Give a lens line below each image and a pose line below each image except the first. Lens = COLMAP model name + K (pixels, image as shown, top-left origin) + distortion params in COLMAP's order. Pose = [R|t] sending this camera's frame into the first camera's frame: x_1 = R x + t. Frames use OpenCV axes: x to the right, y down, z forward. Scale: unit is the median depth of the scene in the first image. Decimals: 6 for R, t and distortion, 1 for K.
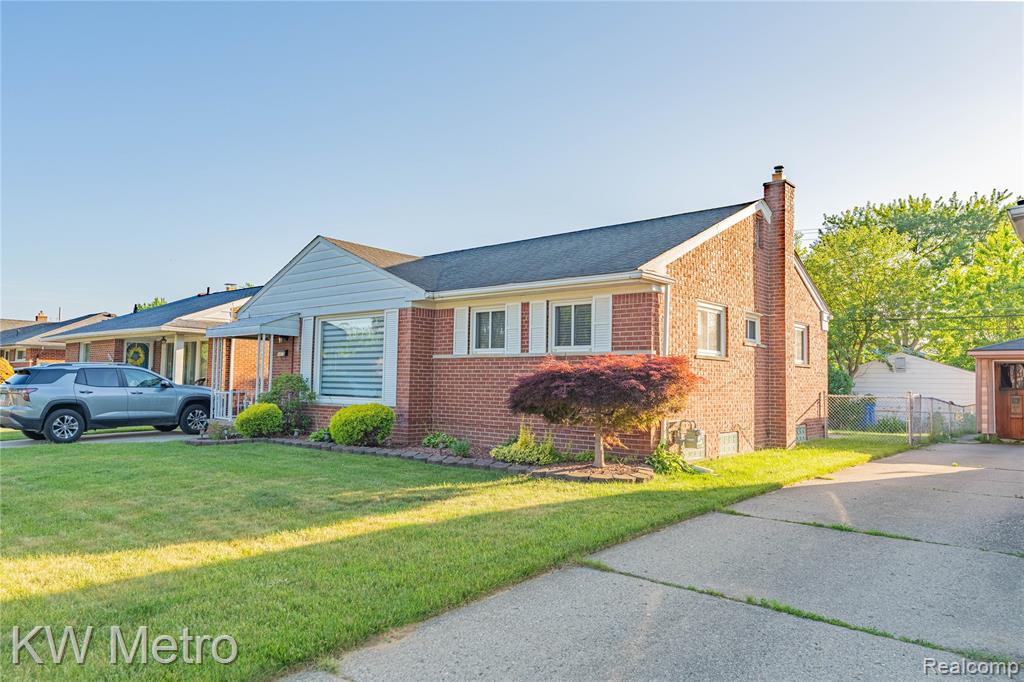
lens RADIAL K [[672.4, 0, 511.2], [0, 672.4, 342.5], [0, 0, 1]] dist [-0.000629, 0.003644]
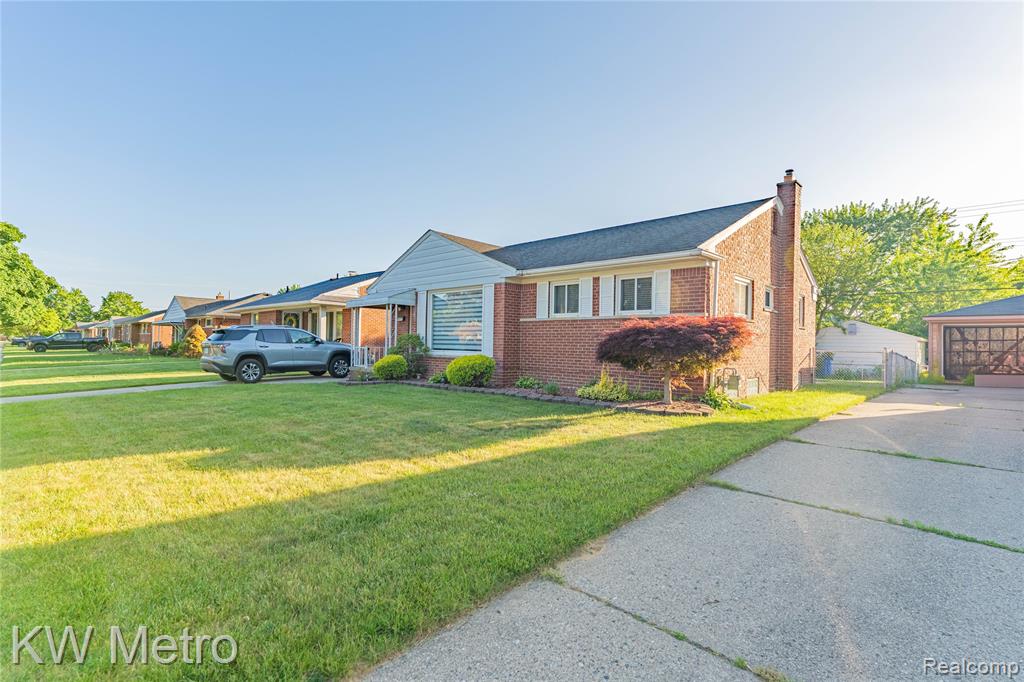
lens RADIAL K [[478.6, 0, 512.5], [0, 478.6, 339.4], [0, 0, 1]] dist [-0.001966, 0.000474]
pose [[0.998509, 0.001186, -0.054583, -0.088312], [0.001511, 0.998781, 0.049343, 0.014279], [0.054575, -0.049352, 0.997289, 0.066177]]
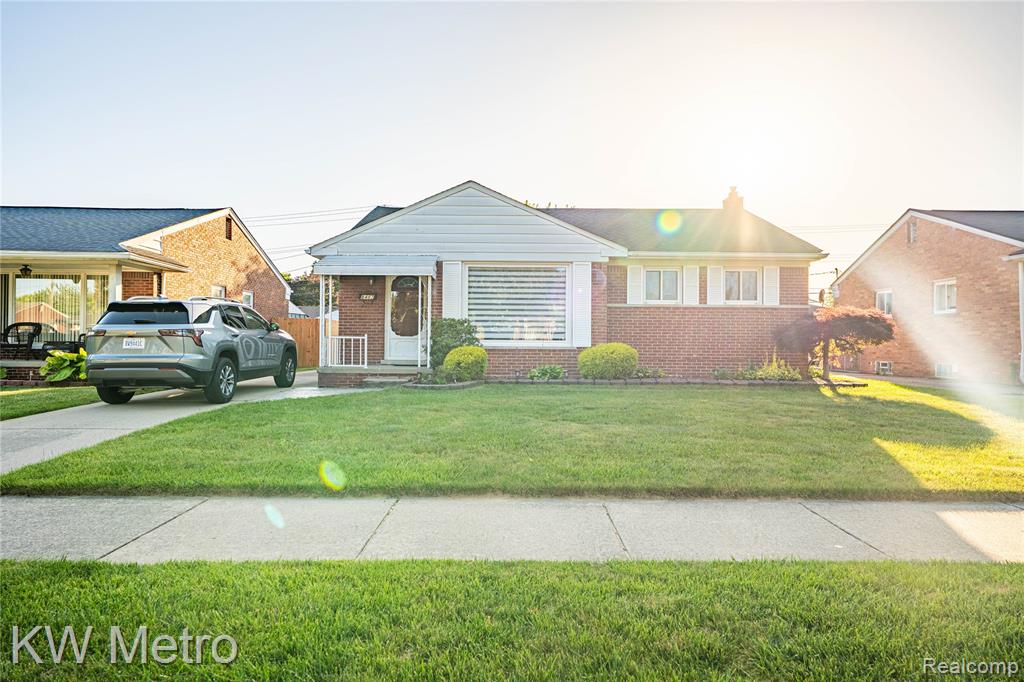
lens RADIAL K [[611.8, 0, 512.5], [0, 611.8, 340.3], [0, 0, 1]] dist [0.038682, 0.000566]
pose [[0.748793, -0.002806, 0.662798, -1.056242], [-0.035198, 0.998412, 0.043992, 0.045757], [-0.661869, -0.056270, 0.747505, 0.326138]]
